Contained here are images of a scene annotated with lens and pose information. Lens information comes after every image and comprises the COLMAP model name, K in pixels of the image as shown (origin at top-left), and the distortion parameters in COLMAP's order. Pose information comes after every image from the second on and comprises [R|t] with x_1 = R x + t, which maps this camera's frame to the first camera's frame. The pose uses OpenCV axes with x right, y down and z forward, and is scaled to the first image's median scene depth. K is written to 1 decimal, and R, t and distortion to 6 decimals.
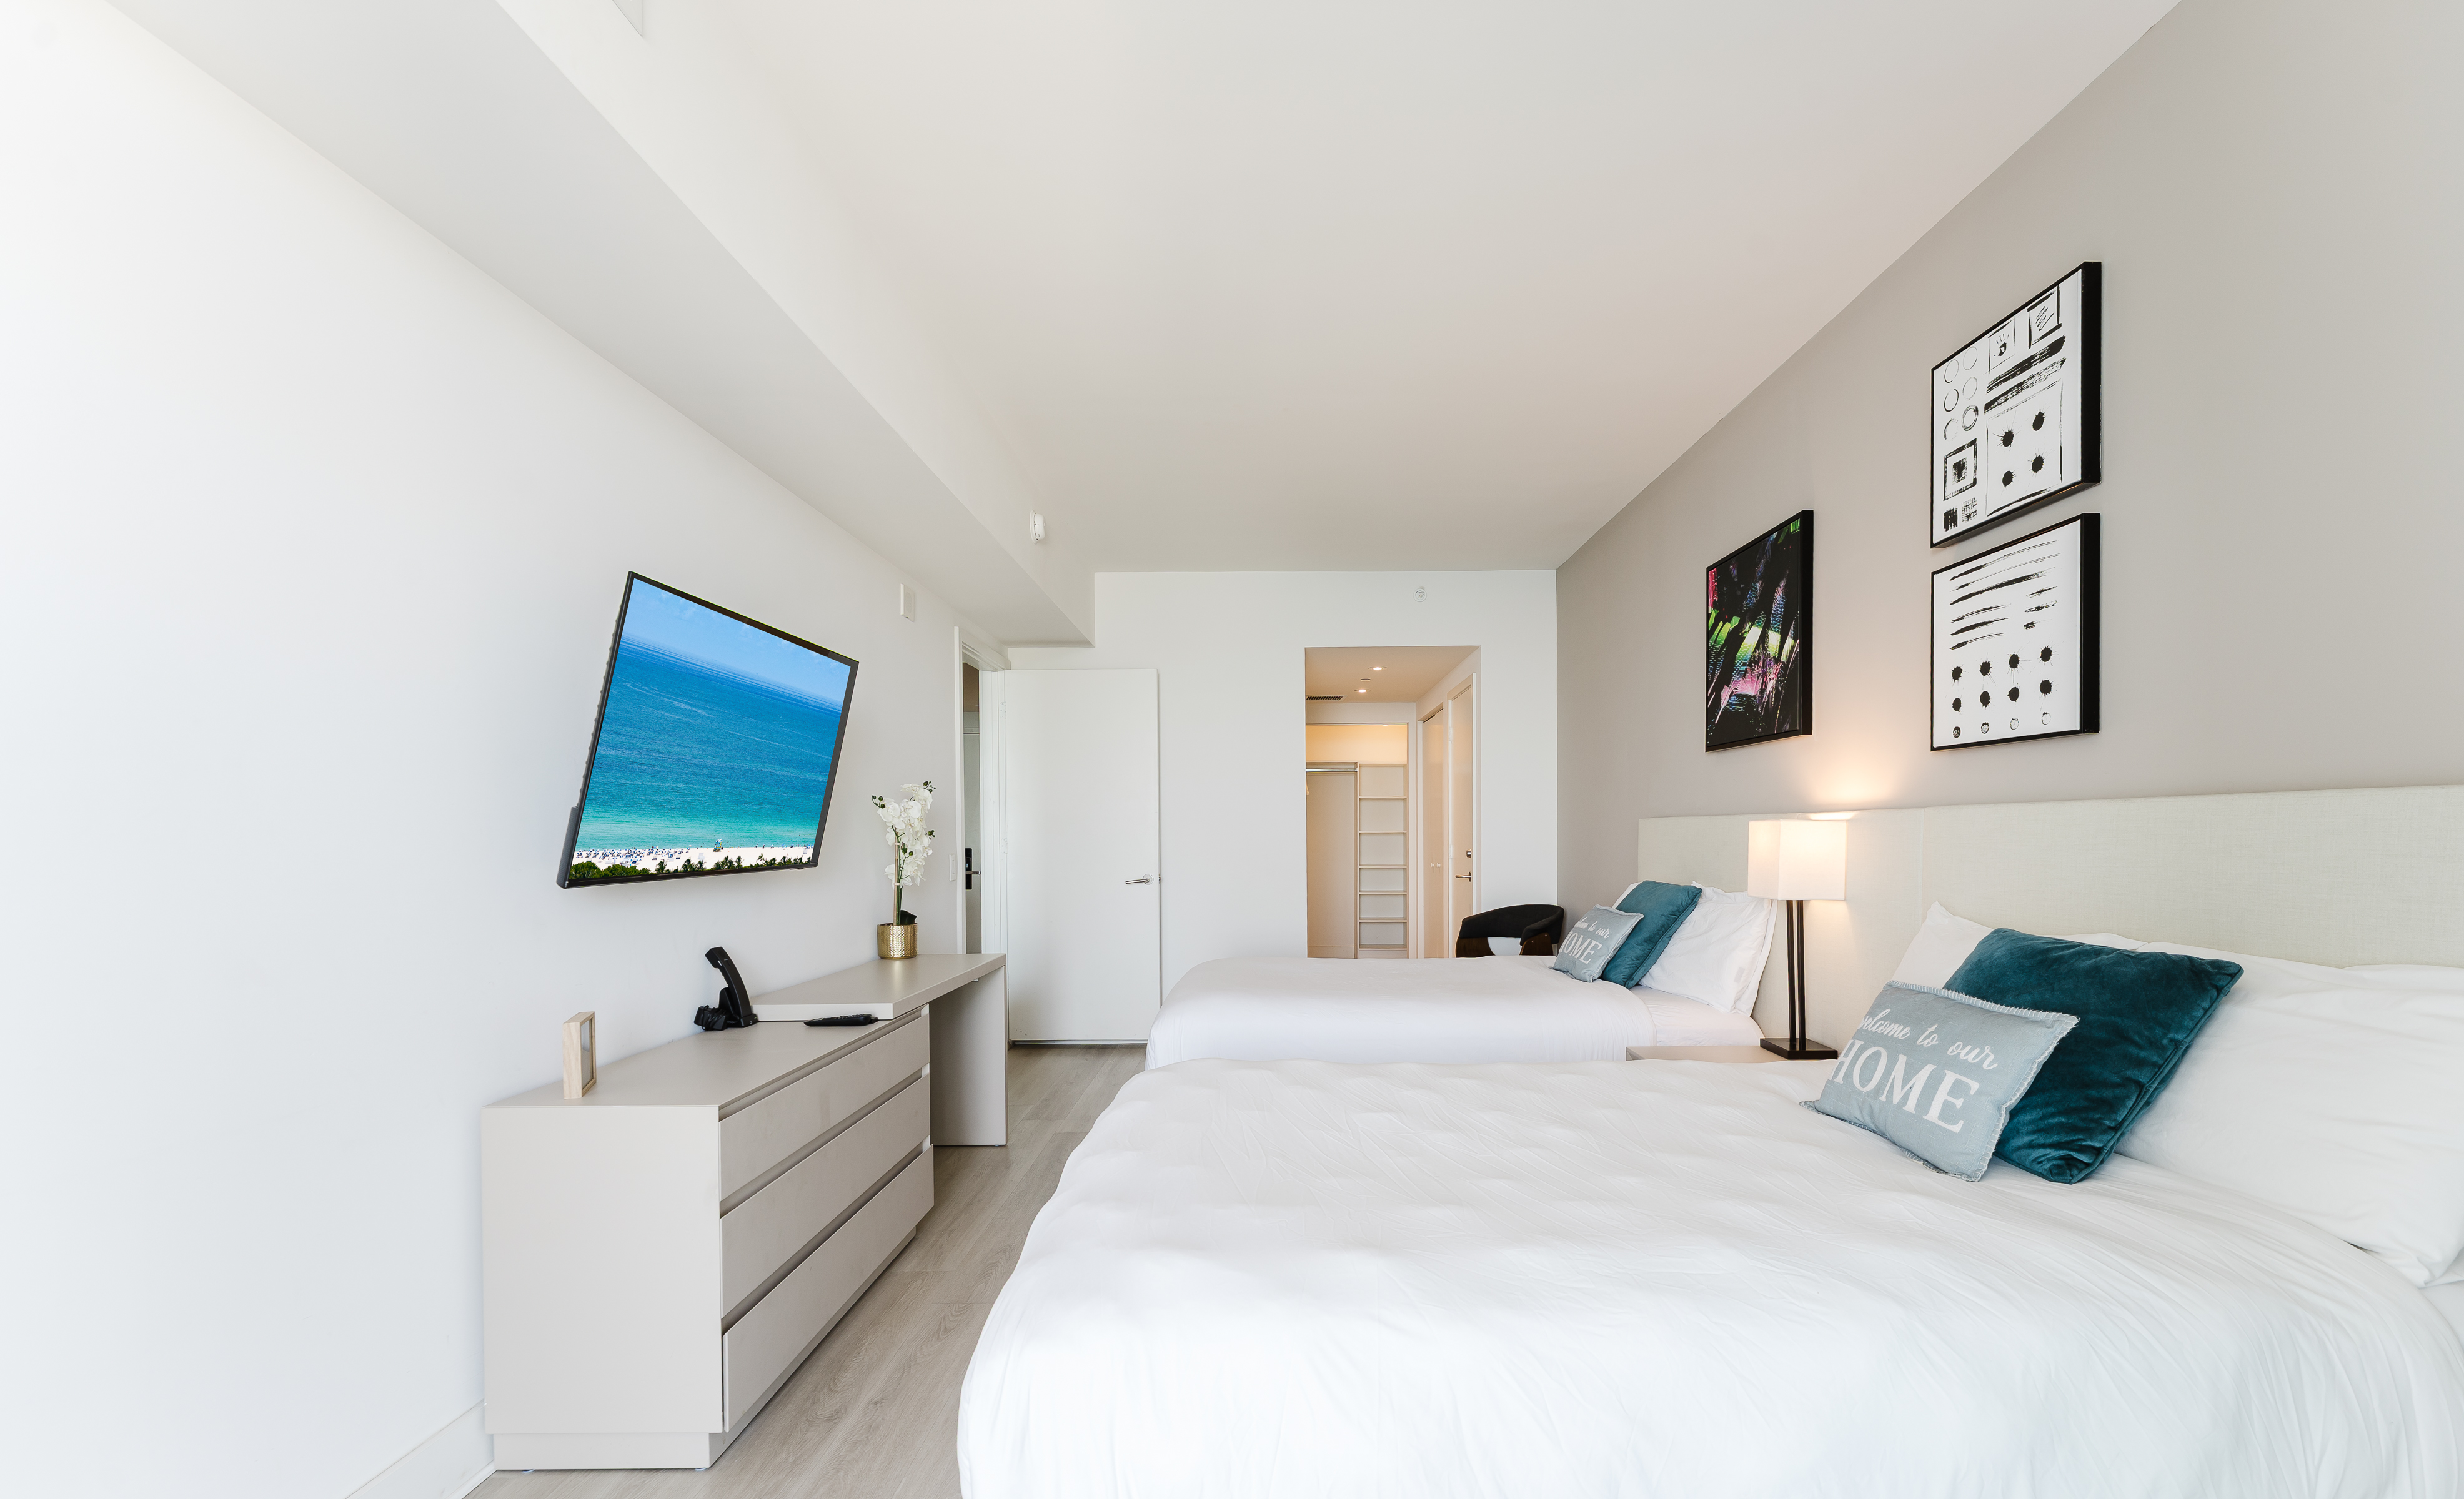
lens RADIAL K [[1069.9, 0, 1267.9], [0, 1069.9, 828.1], [0, 0, 1]] dist [-0.000823, -0.000241]
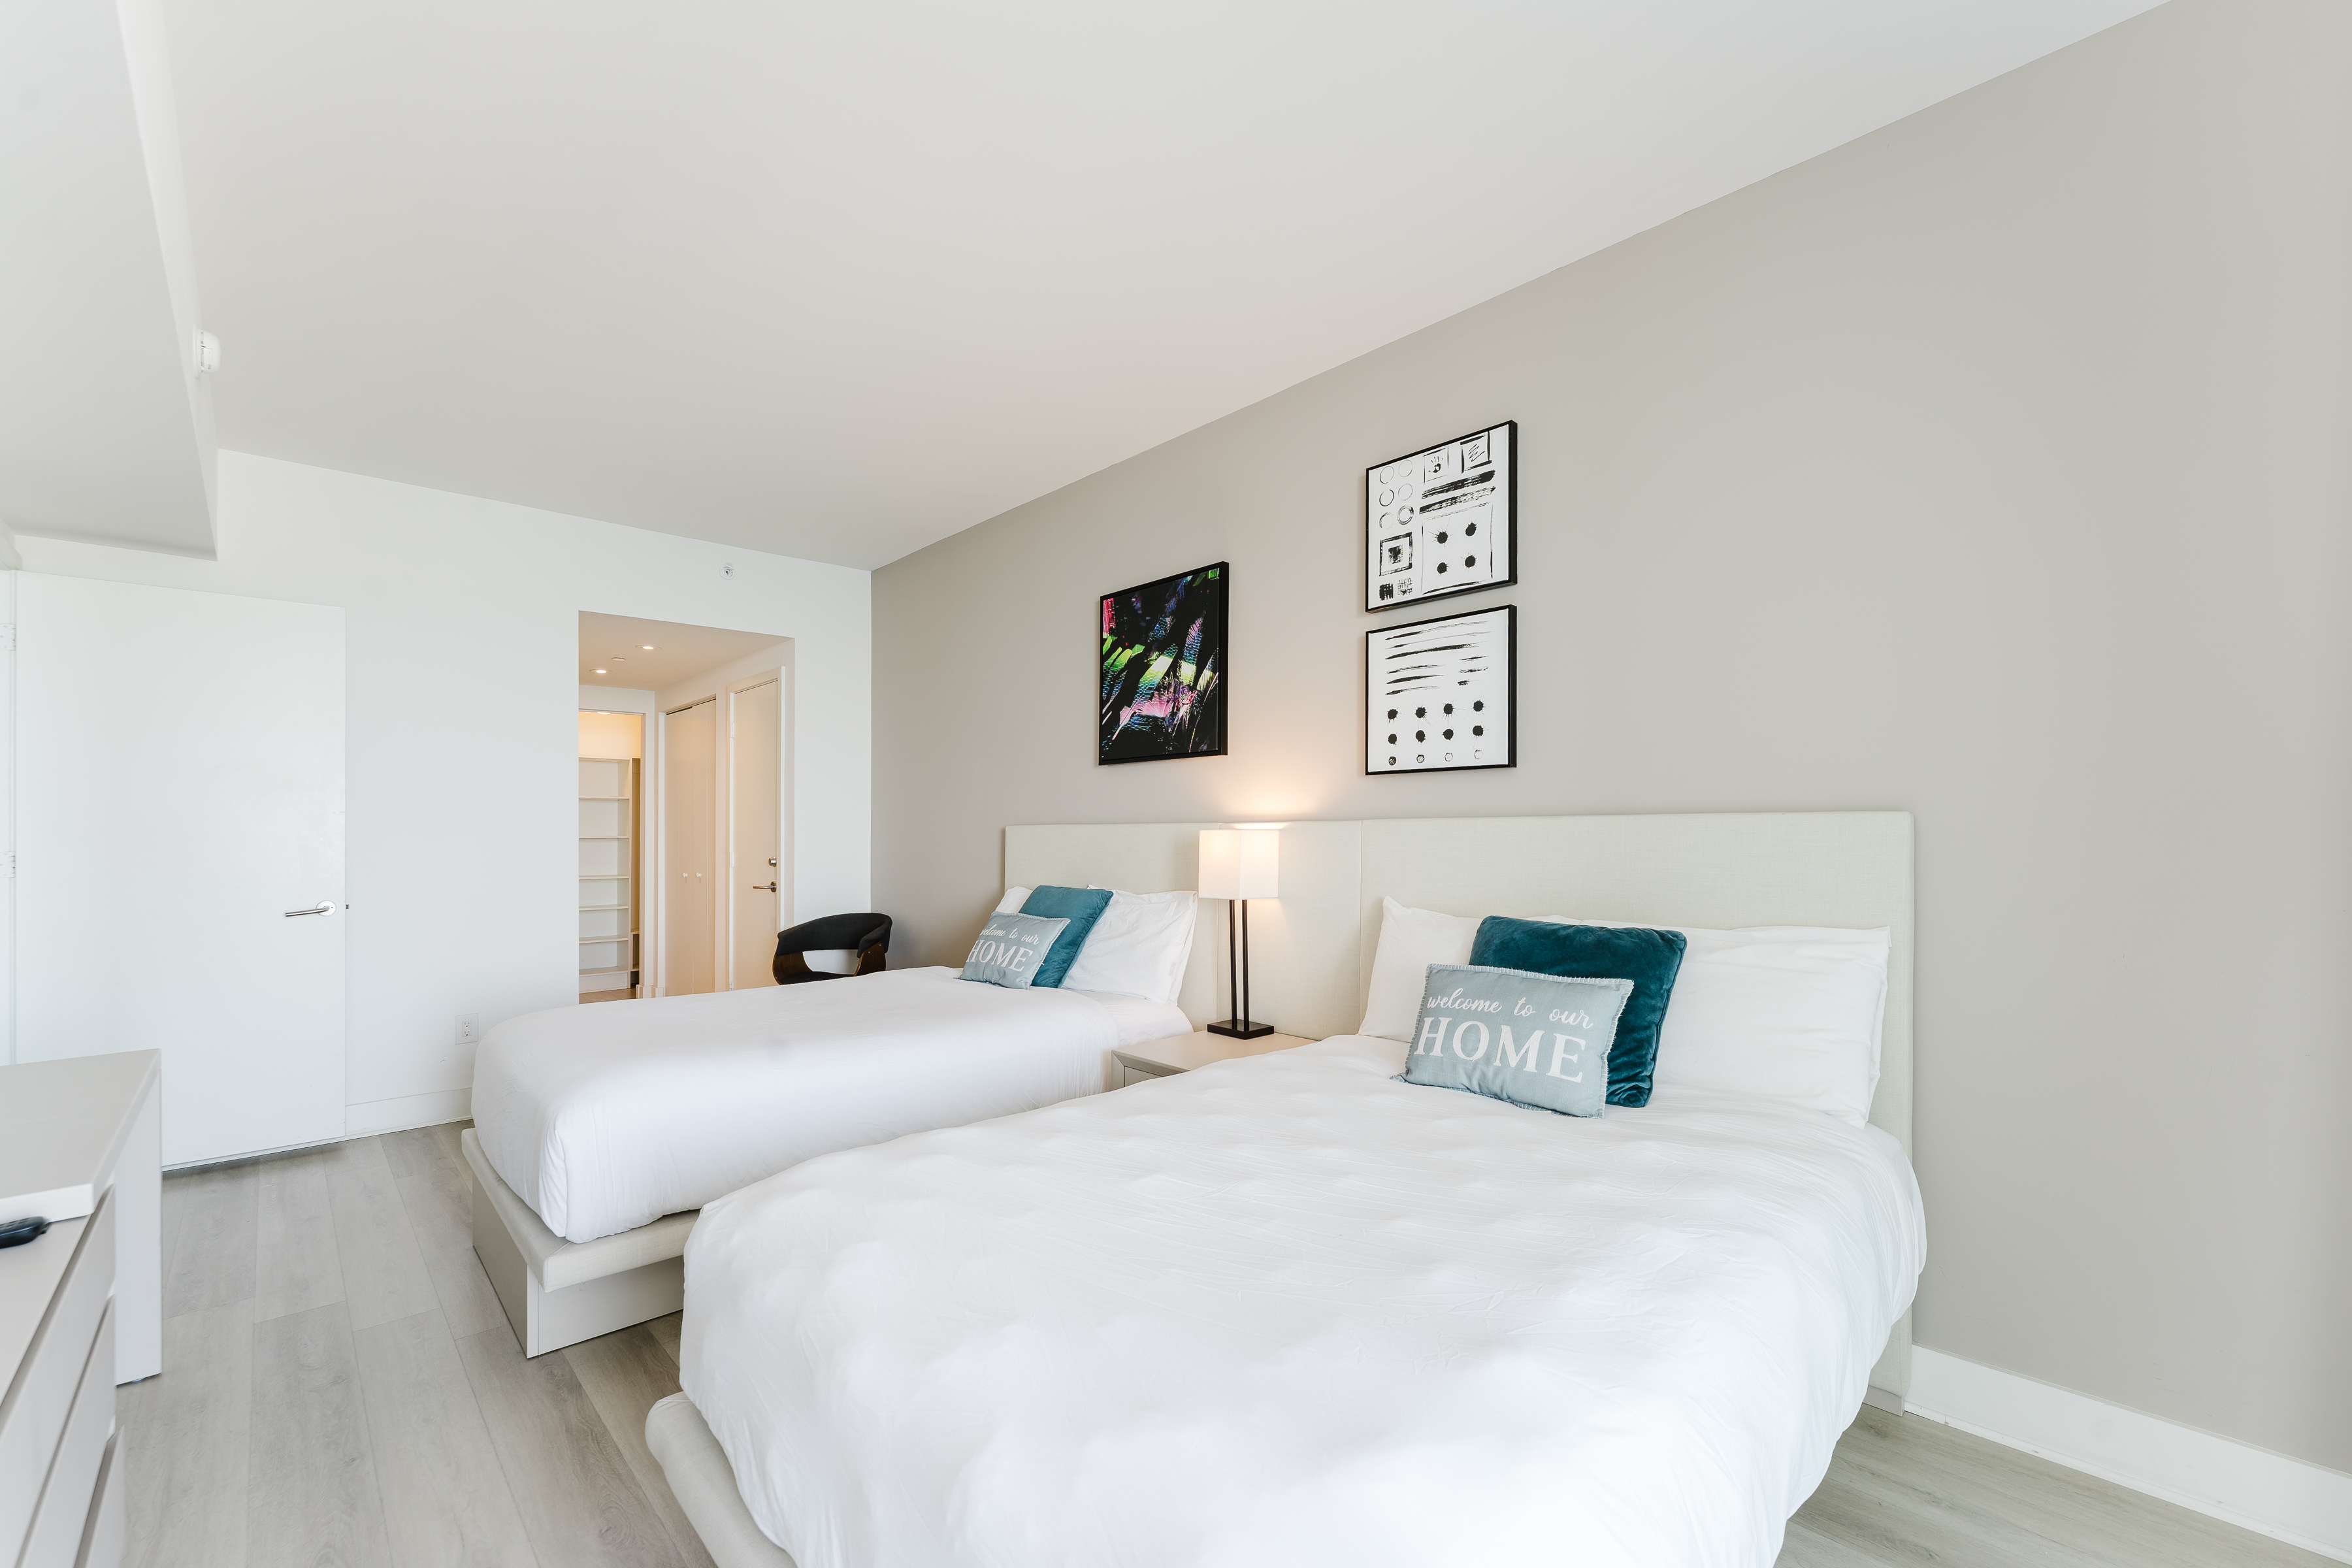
lens RADIAL K [[987.8, 0, 1205.9], [0, 987.8, 817.5], [0, 0, 1]] dist [0.000379, -0.000258]
pose [[0.721354, 0.011182, 0.692476, -0.272994], [-0.001265, 0.999889, -0.014828, -0.004547], [-0.692565, 0.009820, 0.721288, 0.266802]]
